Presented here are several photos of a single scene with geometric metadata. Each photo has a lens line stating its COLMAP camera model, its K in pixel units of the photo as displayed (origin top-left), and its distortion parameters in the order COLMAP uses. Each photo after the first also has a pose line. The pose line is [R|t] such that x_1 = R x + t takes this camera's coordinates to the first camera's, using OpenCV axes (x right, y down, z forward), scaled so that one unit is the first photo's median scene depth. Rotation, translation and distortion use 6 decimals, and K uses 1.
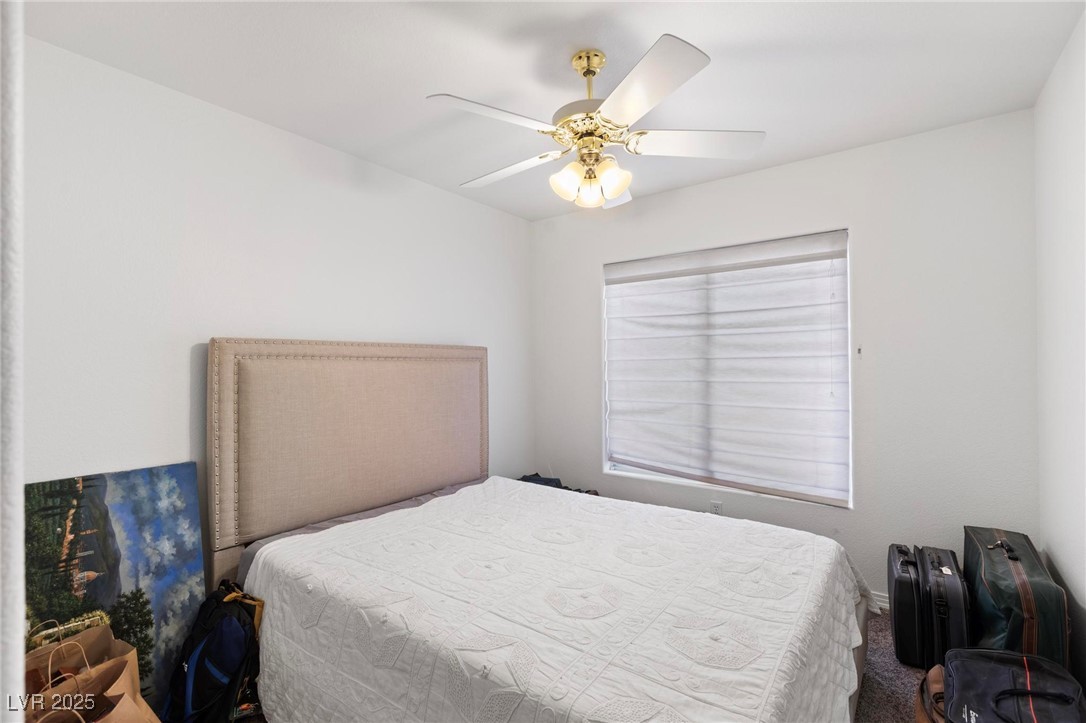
lens RADIAL K [[488.4, 0, 549.5], [0, 488.4, 364.5], [0, 0, 1]] dist [-0.000157, -0.001060]
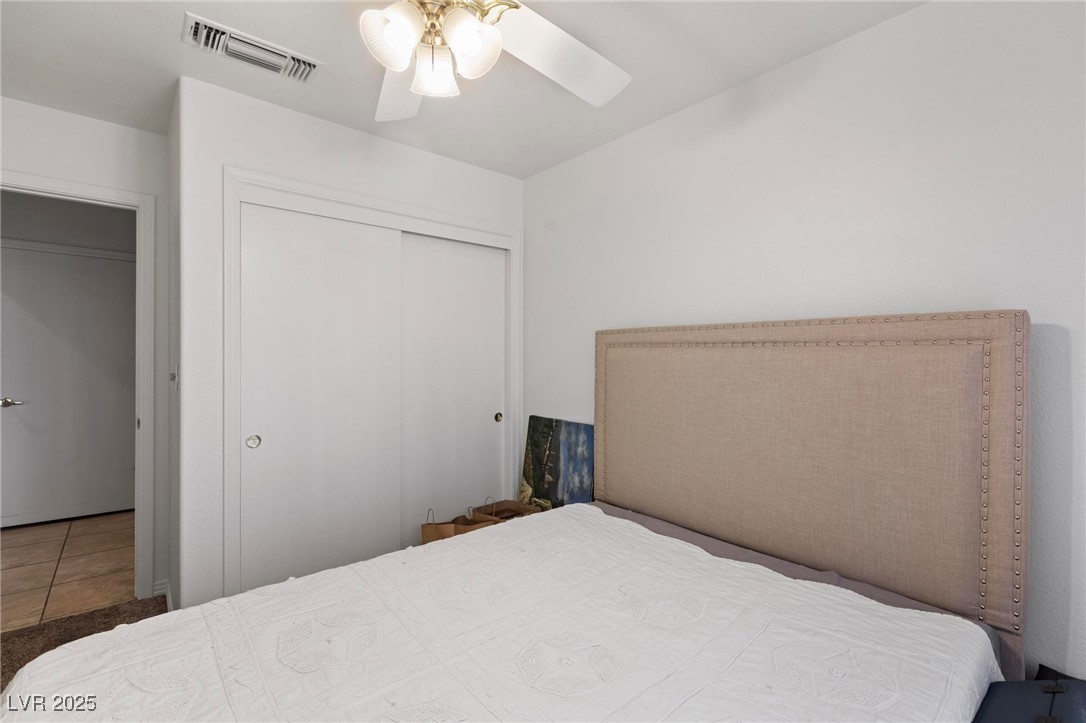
lens RADIAL K [[488.4, 0, 549.5], [0, 488.4, 364.5], [0, 0, 1]] dist [-0.000157, -0.001060]
pose [[-0.215072, 0.033965, -0.976007, 0.608720], [0.004904, 0.999420, 0.033699, -0.011169], [0.976586, 0.002461, -0.215113, 1.229118]]
